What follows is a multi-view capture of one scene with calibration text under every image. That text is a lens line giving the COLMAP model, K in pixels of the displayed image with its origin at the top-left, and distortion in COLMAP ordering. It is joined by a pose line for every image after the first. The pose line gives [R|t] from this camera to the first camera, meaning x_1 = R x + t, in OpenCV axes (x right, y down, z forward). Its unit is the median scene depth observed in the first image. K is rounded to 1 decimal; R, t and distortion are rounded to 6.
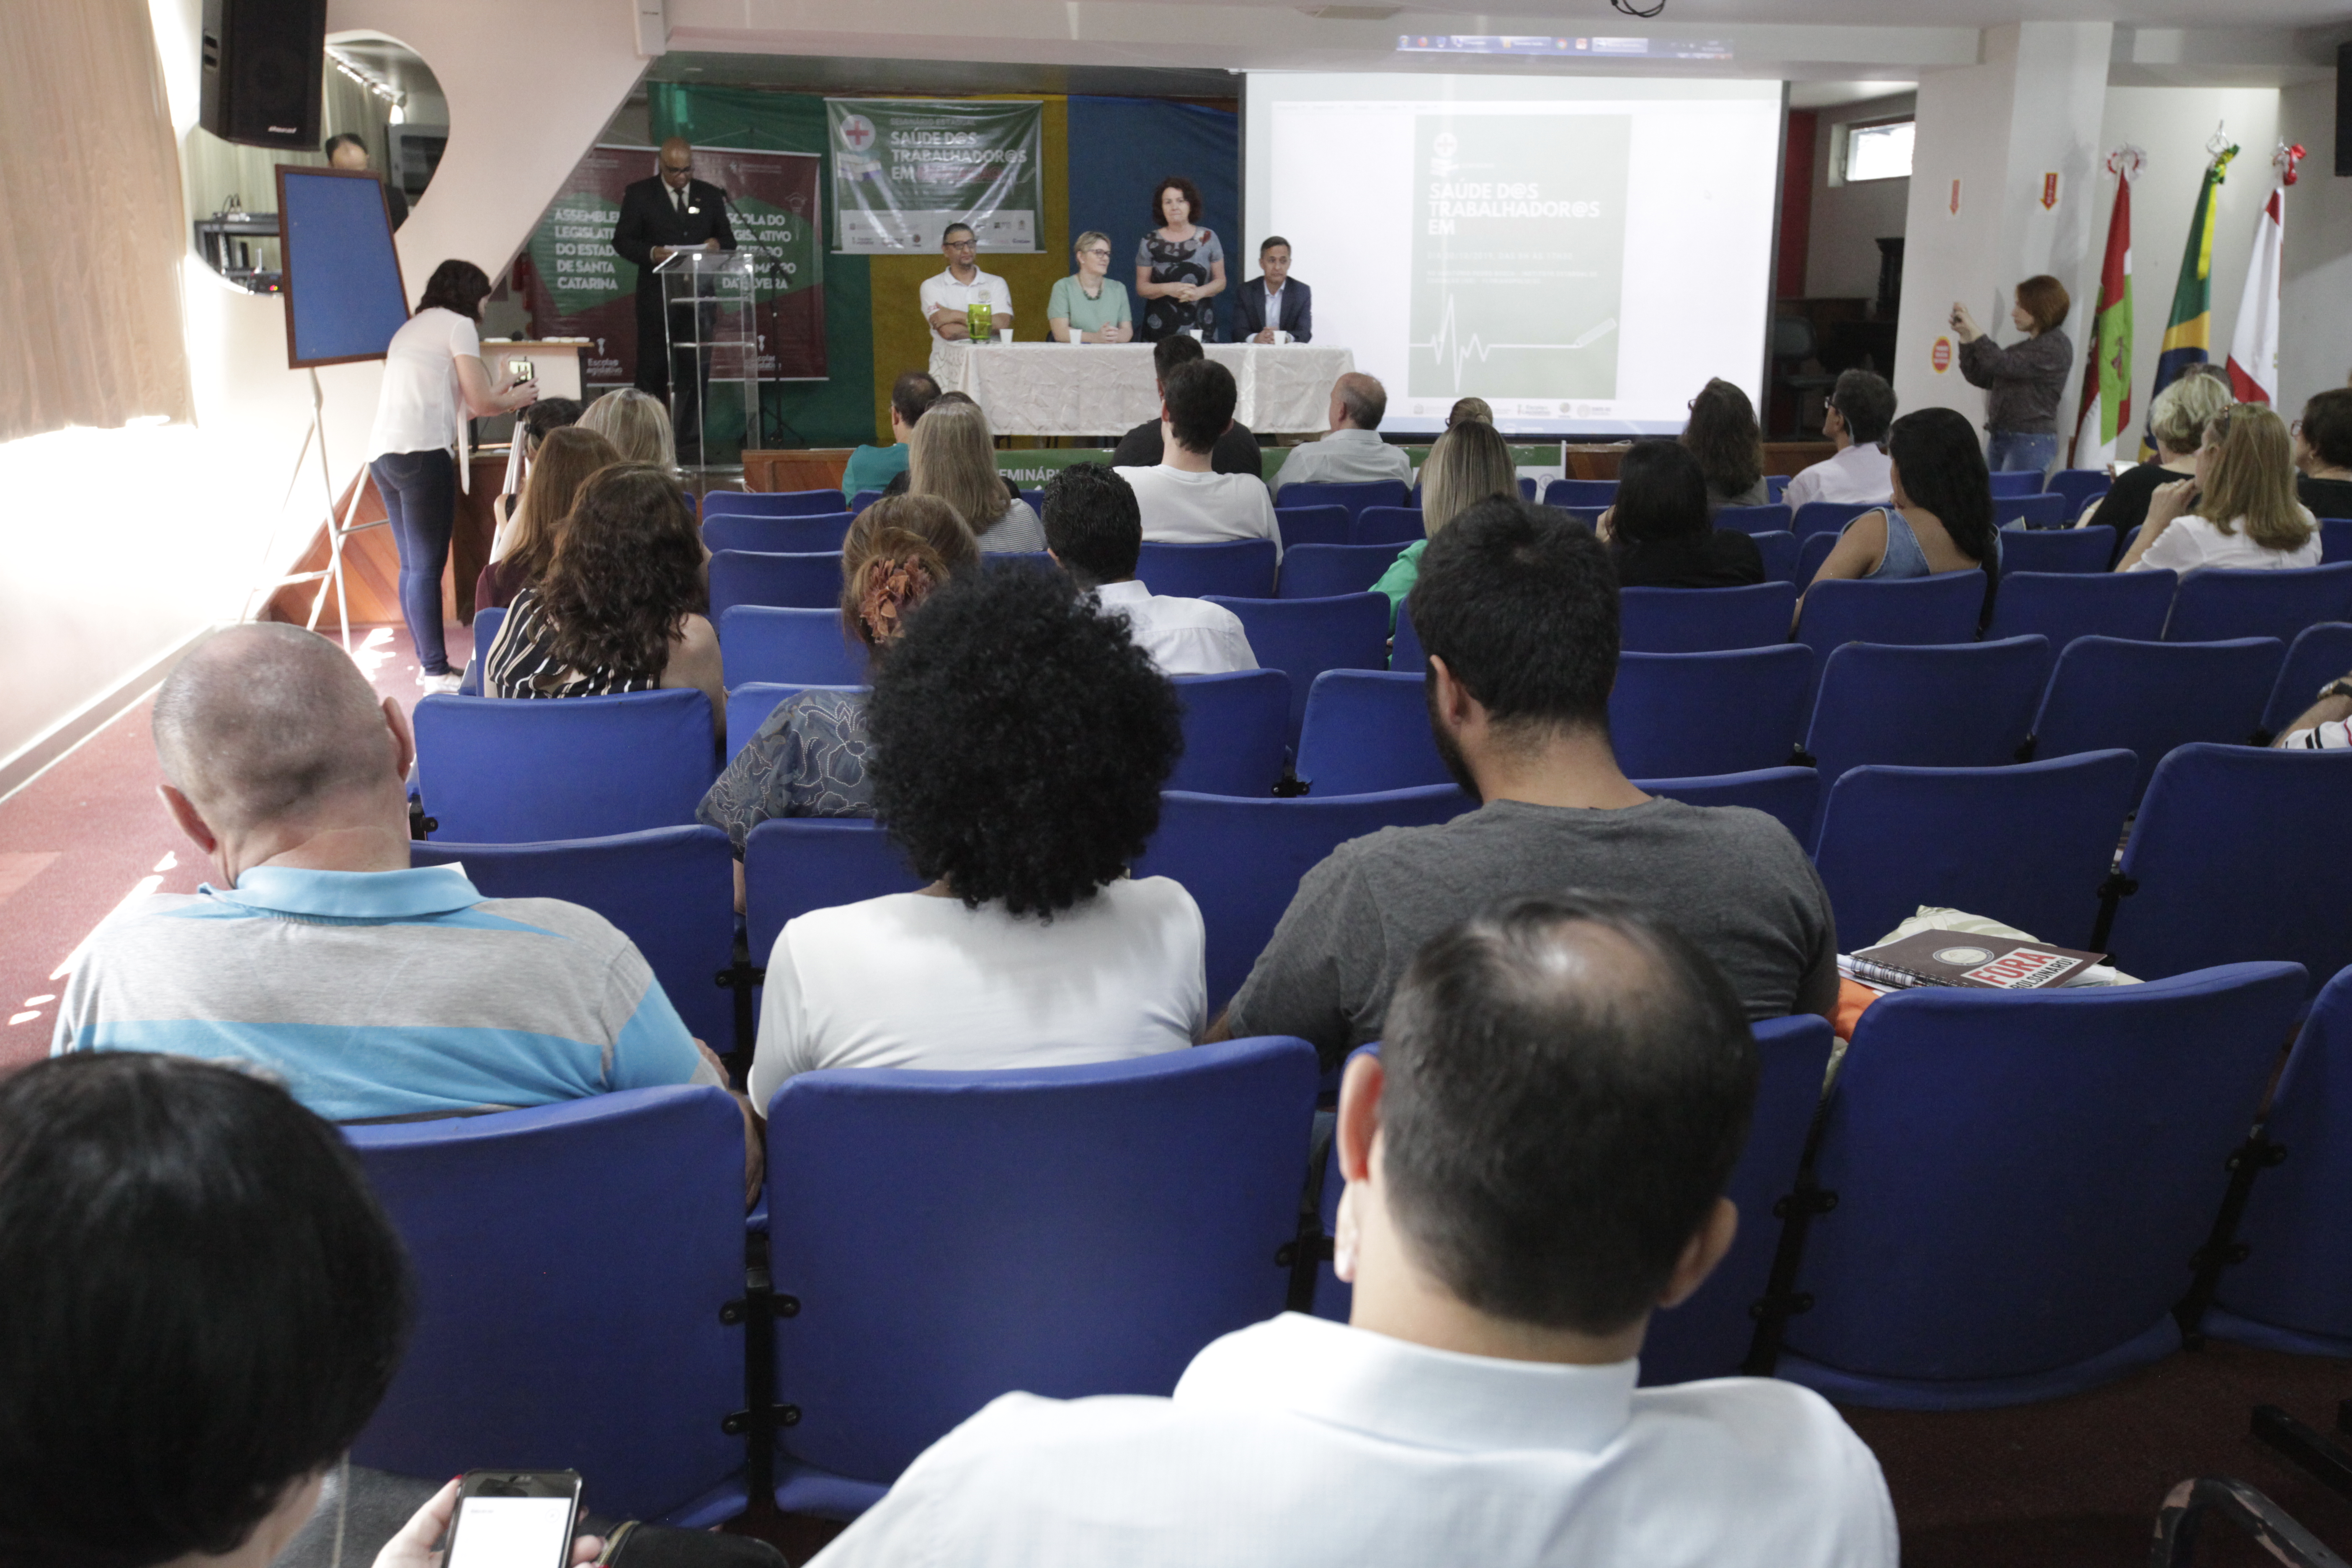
lens RADIAL K [[2371.8, 0, 1174.0], [0, 2371.8, 774.5], [0, 0, 1]] dist [0.085575, 0.000000]
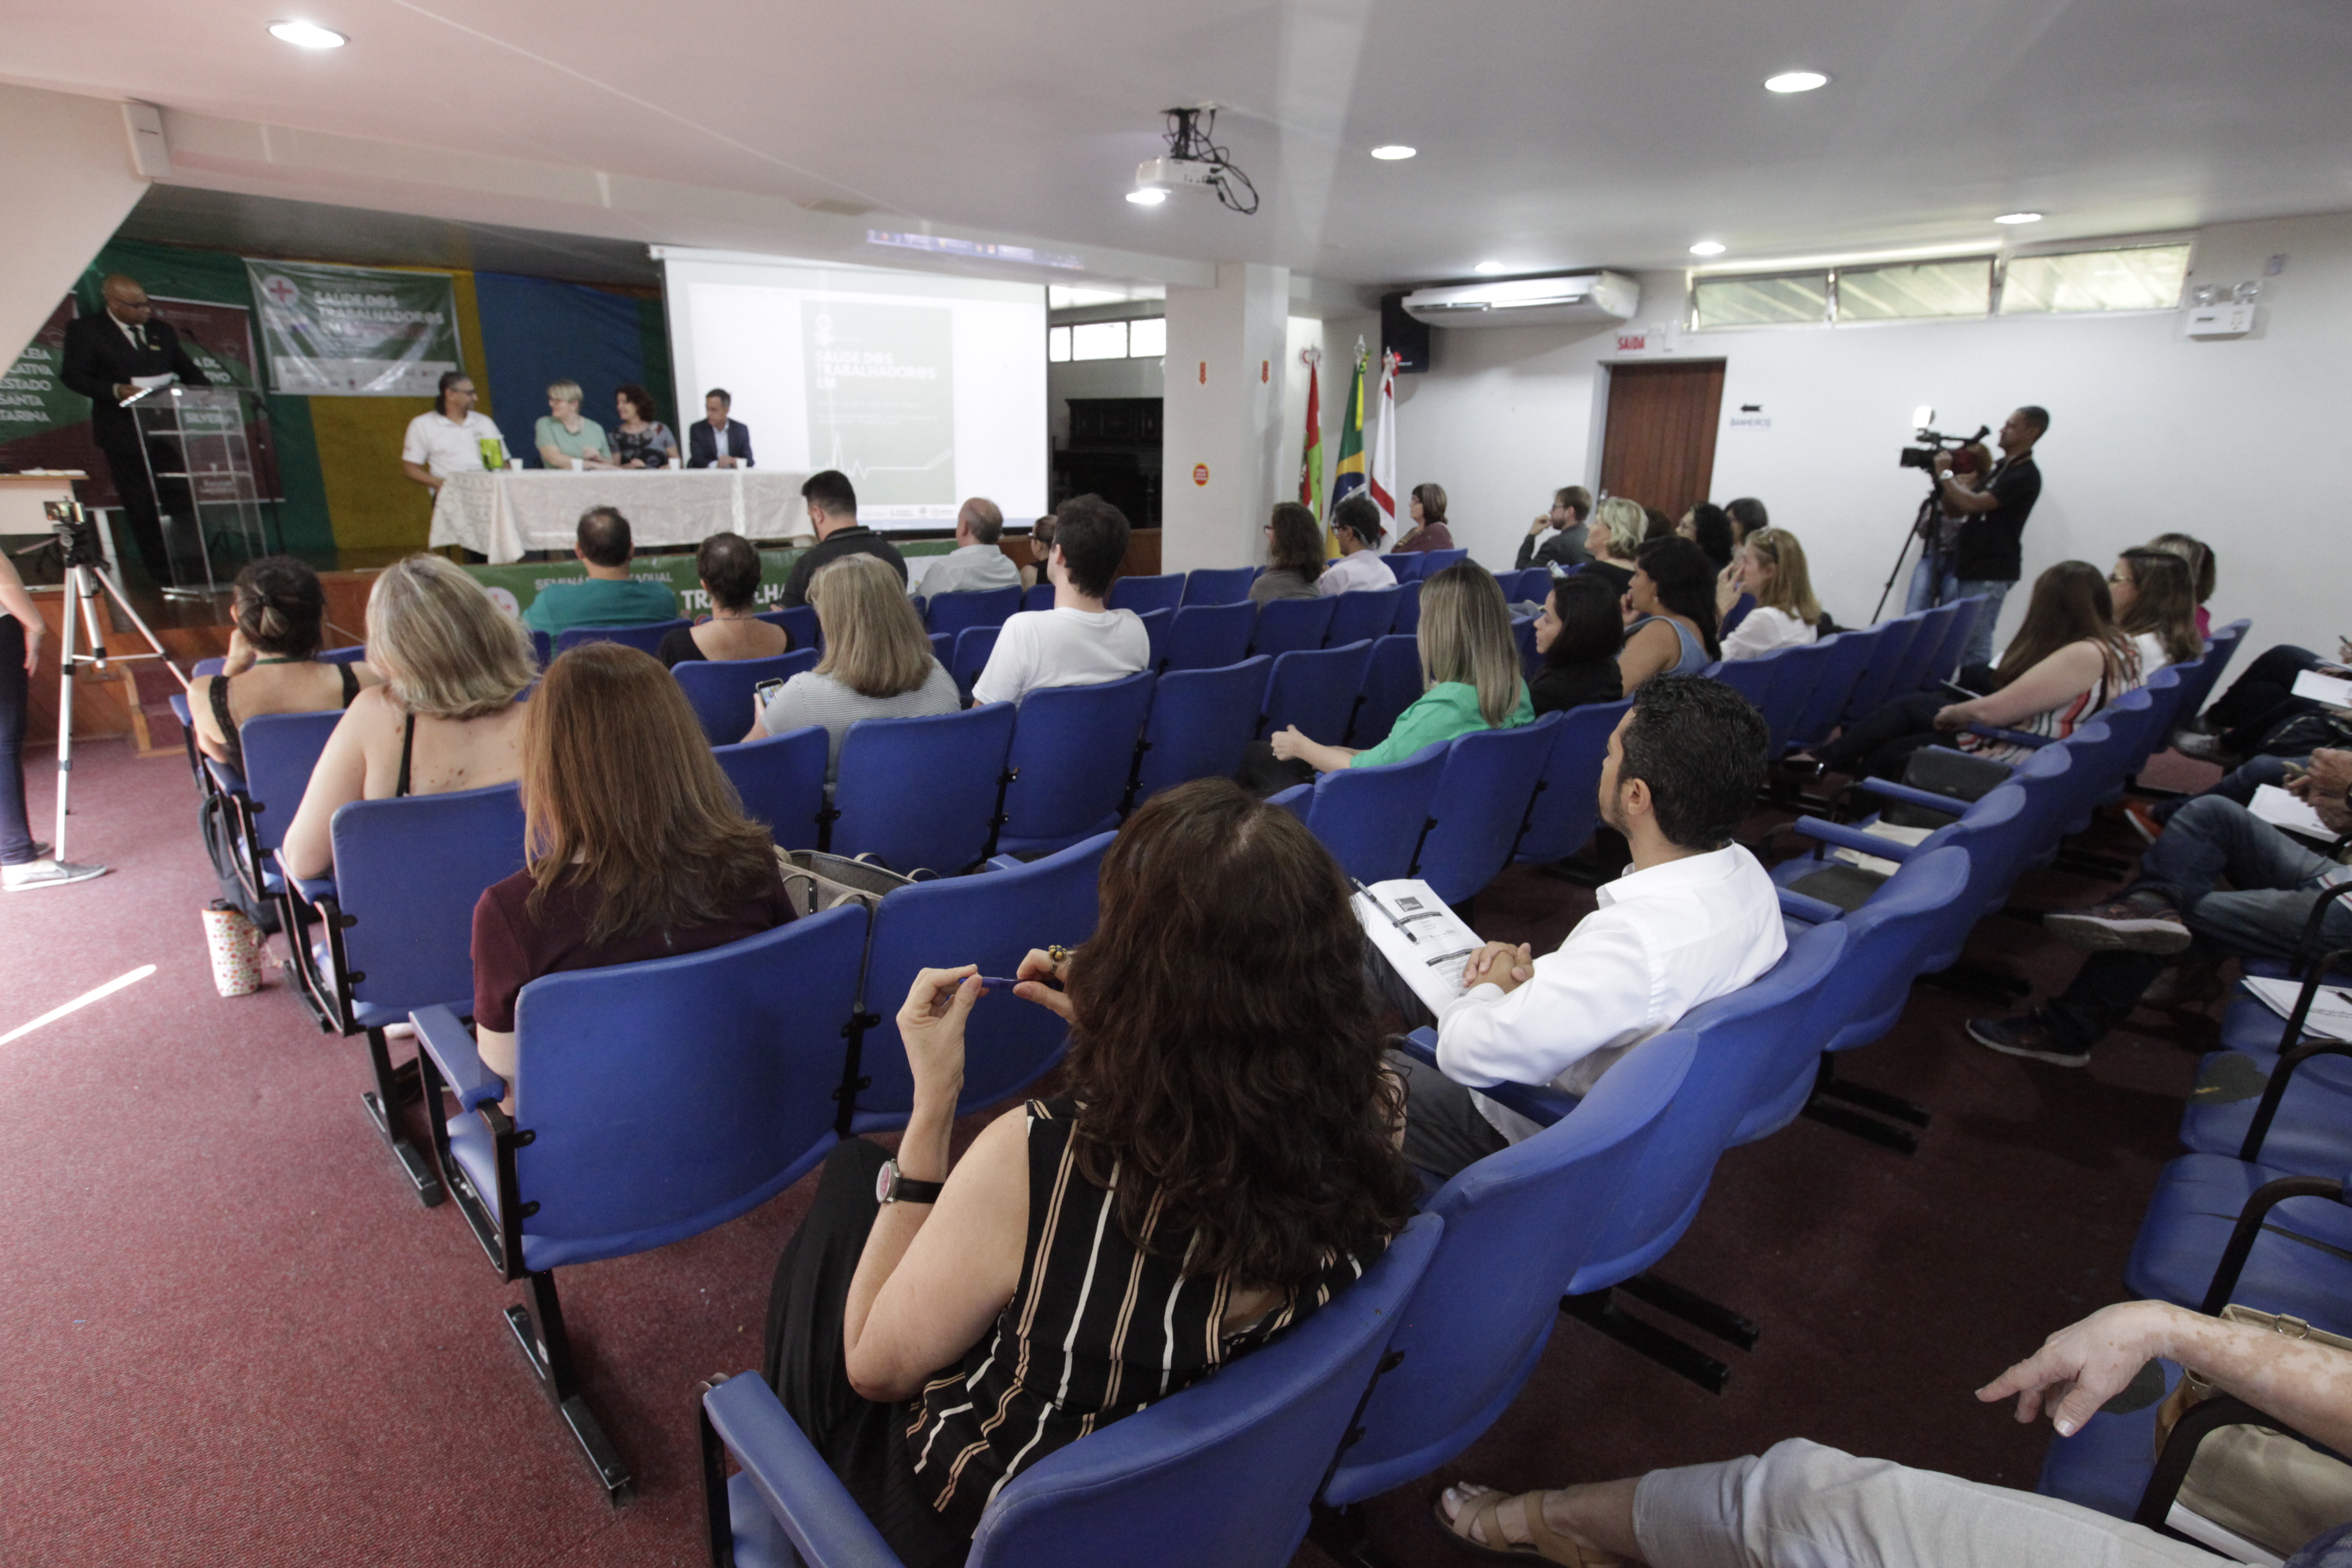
lens RADIAL K [[1271.0, 0, 1186.7], [0, 1271.0, 783.9], [0, 0, 1]] dist [-0.002457, 0.011945]
pose [[0.856150, -0.132612, 0.499420, -0.110402], [0.096125, 0.990511, 0.098226, -0.050220], [-0.507707, -0.036090, 0.860774, 0.245698]]
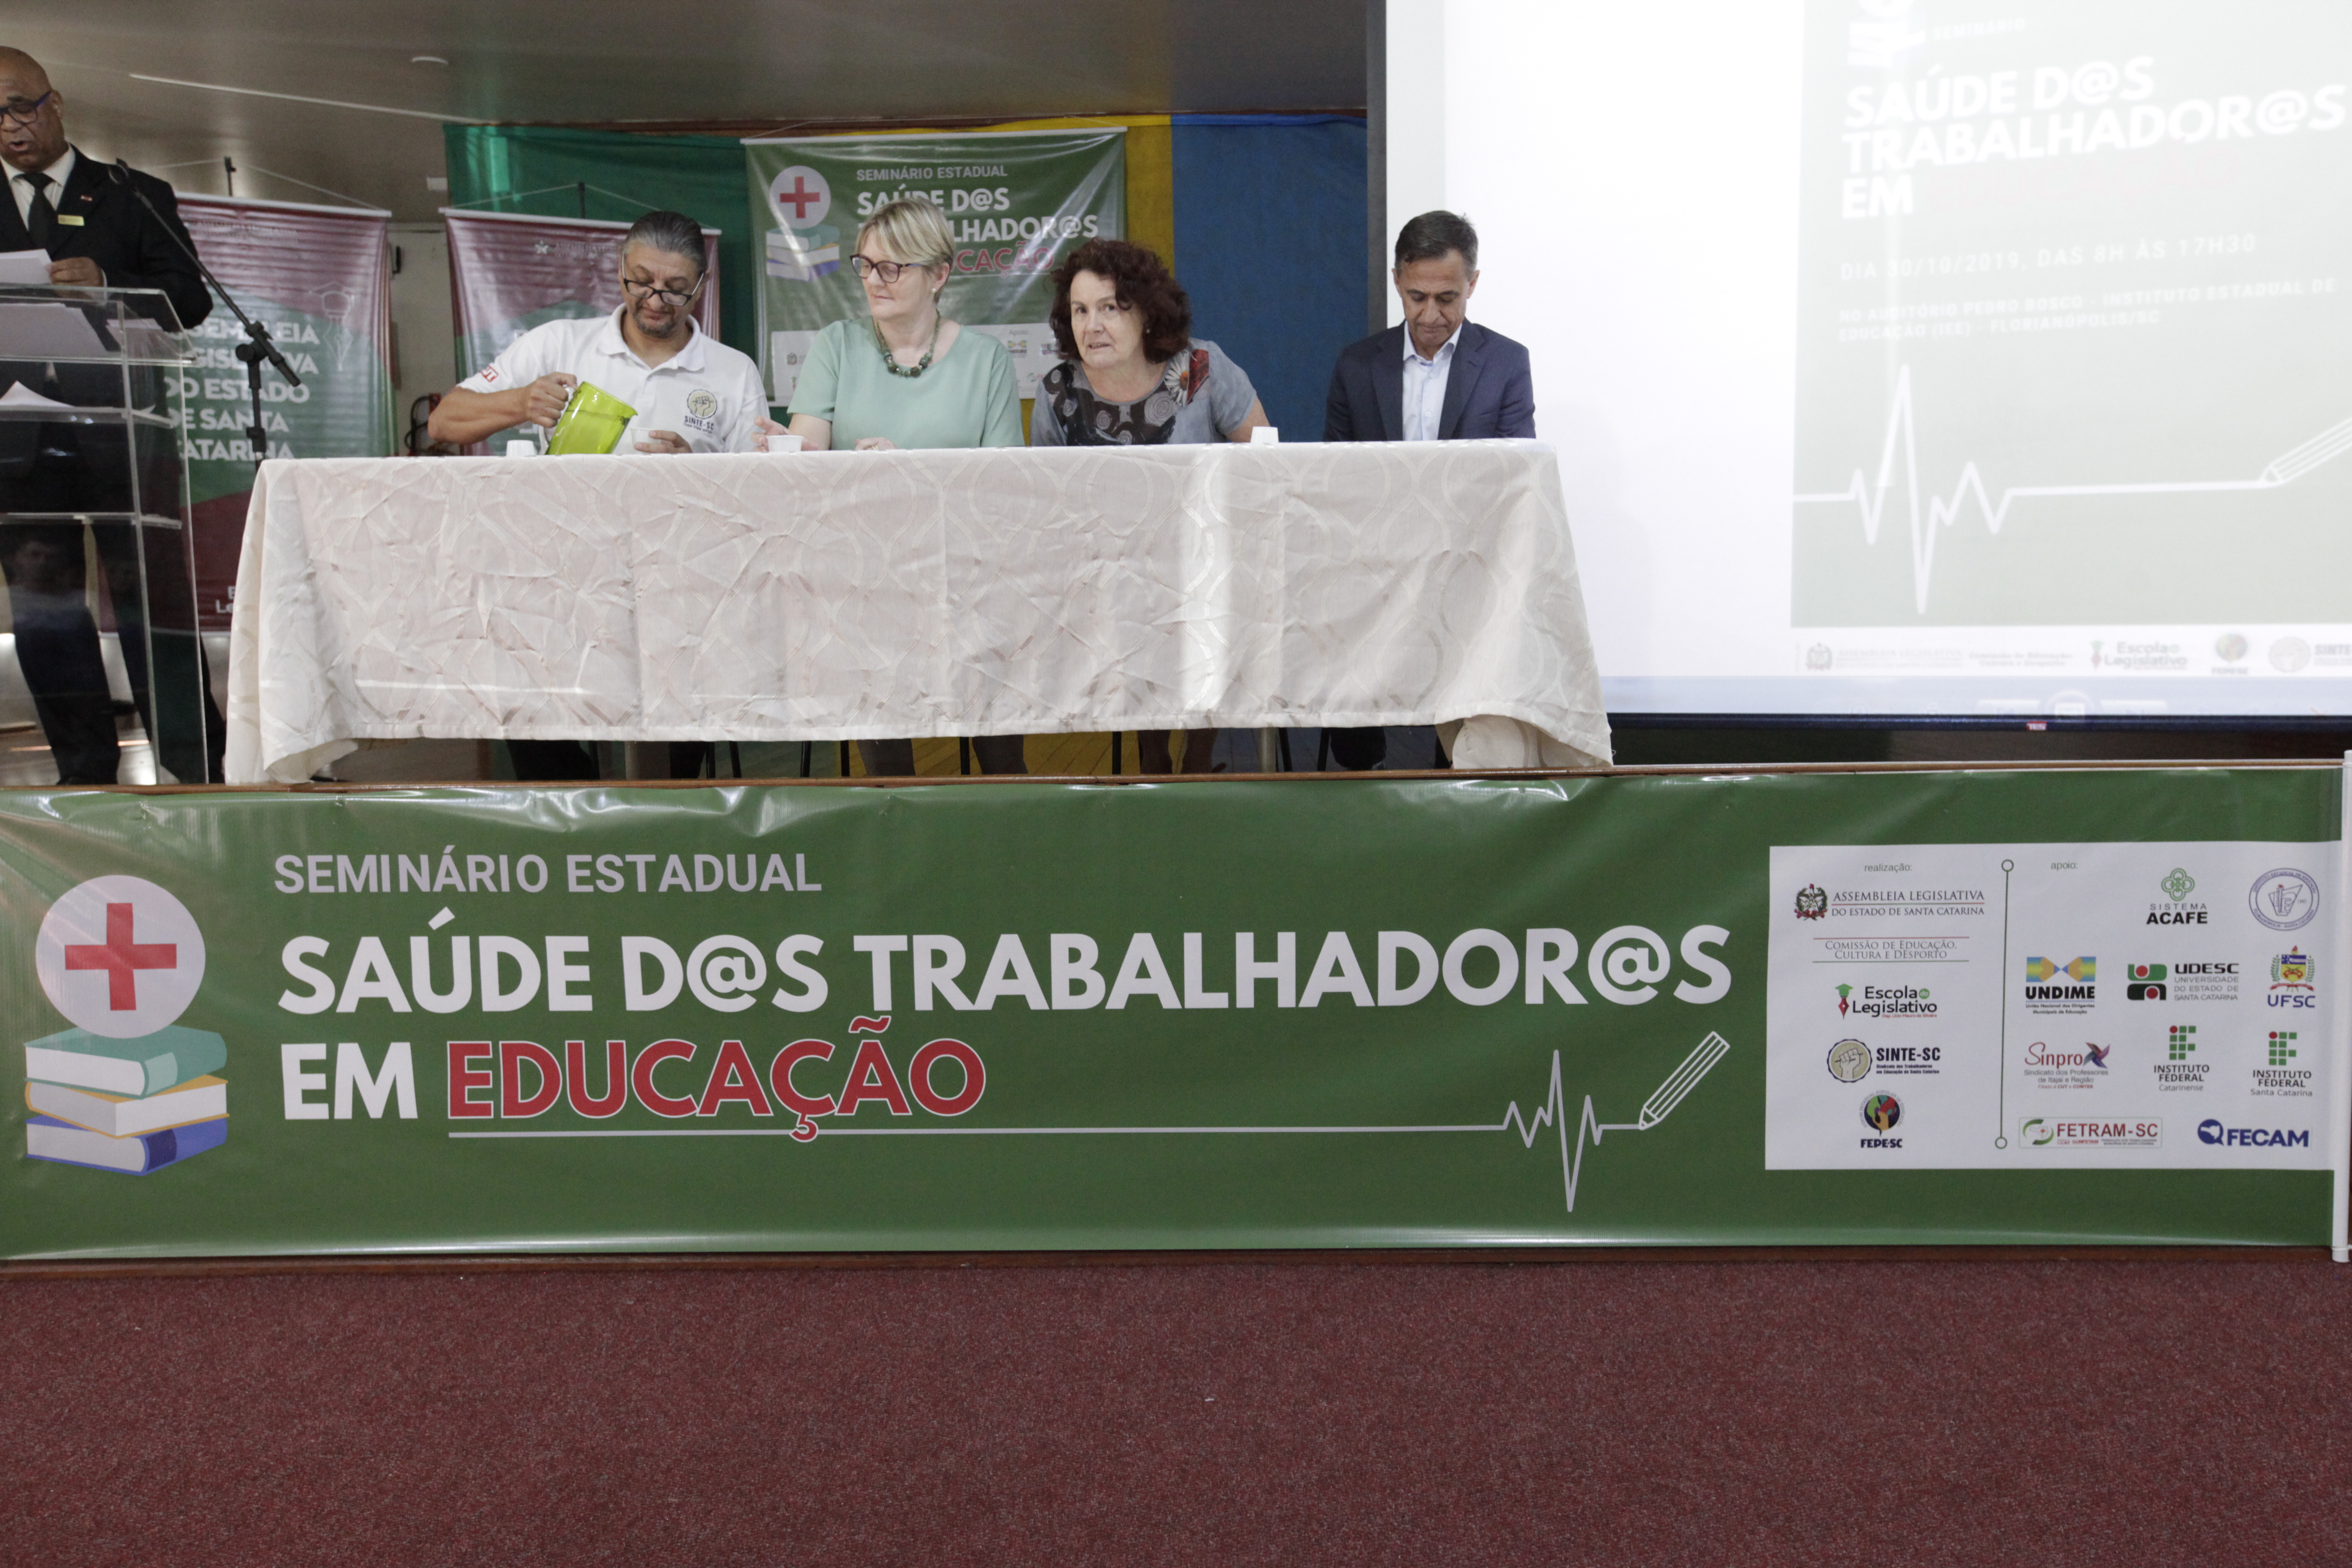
lens RADIAL K [[1925.2, 0, 1180.5], [0, 1925.2, 788.4], [0, 0, 1]] dist [0.038161, -0.003689]
pose [[0.970738, 0.004775, -0.240092, 0.078269], [-0.027848, 0.995295, -0.092802, -0.100479], [0.238519, 0.096772, 0.966304, 0.677363]]
